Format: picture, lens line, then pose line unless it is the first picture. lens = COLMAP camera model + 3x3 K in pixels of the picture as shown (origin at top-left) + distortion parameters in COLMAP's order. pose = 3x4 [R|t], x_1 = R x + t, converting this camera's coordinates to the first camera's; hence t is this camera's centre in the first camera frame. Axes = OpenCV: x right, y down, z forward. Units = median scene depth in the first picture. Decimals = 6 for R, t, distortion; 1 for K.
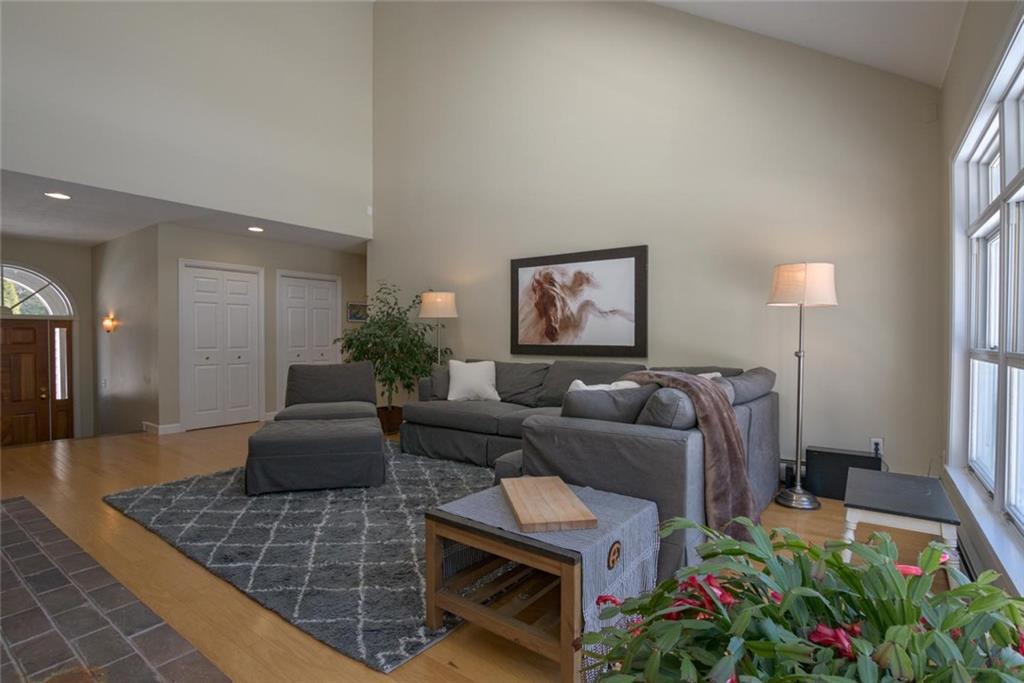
lens RADIAL K [[486.6, 0, 512.3], [0, 486.6, 341.5], [0, 0, 1]] dist [-0.001868, -0.000083]
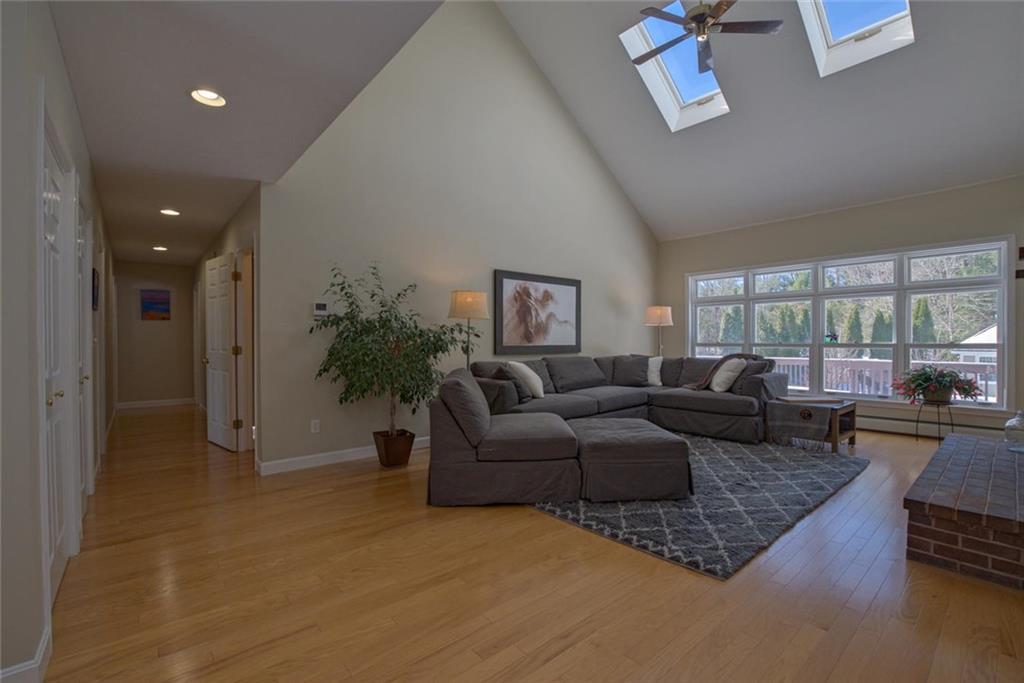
lens RADIAL K [[486.6, 0, 517.5], [0, 486.6, 341.8], [0, 0, 1]] dist [-0.001868, -0.000083]
pose [[0.248520, -0.000343, 0.968627, -1.132873], [0.011183, 0.999934, -0.002515, -0.000279], [-0.968562, 0.011457, 0.248508, 0.725330]]
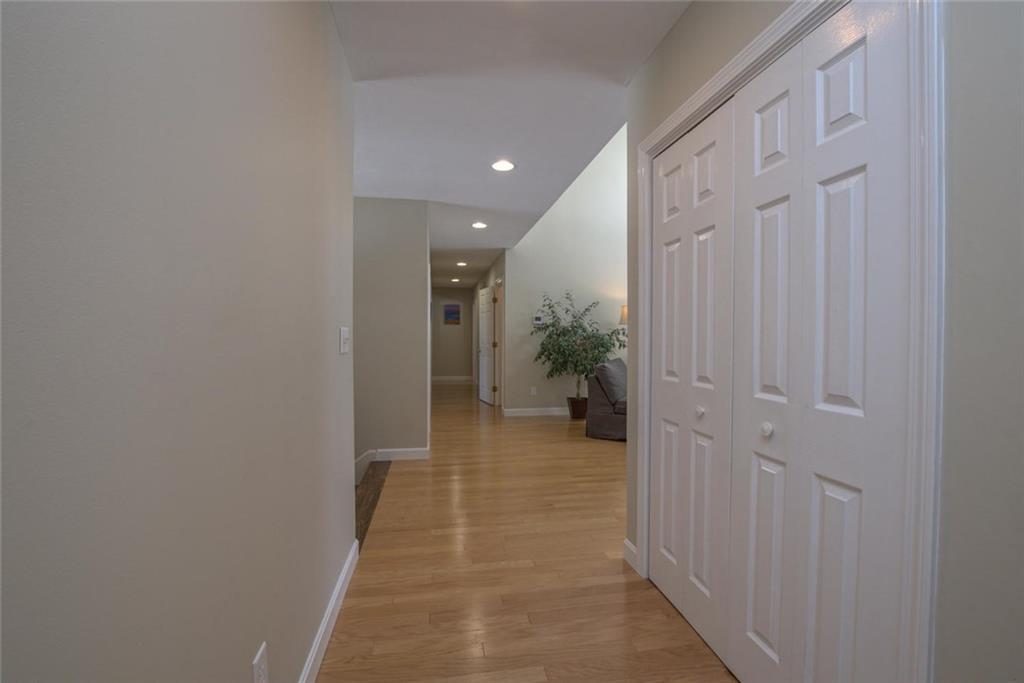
lens RADIAL K [[486.6, 0, 511.1], [0, 486.6, 339.2], [0, 0, 1]] dist [-0.001868, -0.000083]
pose [[0.687824, 0.002024, 0.725875, -1.481908], [0.000495, 0.999995, -0.003257, -0.004670], [-0.725878, 0.002600, 0.687819, 0.340646]]
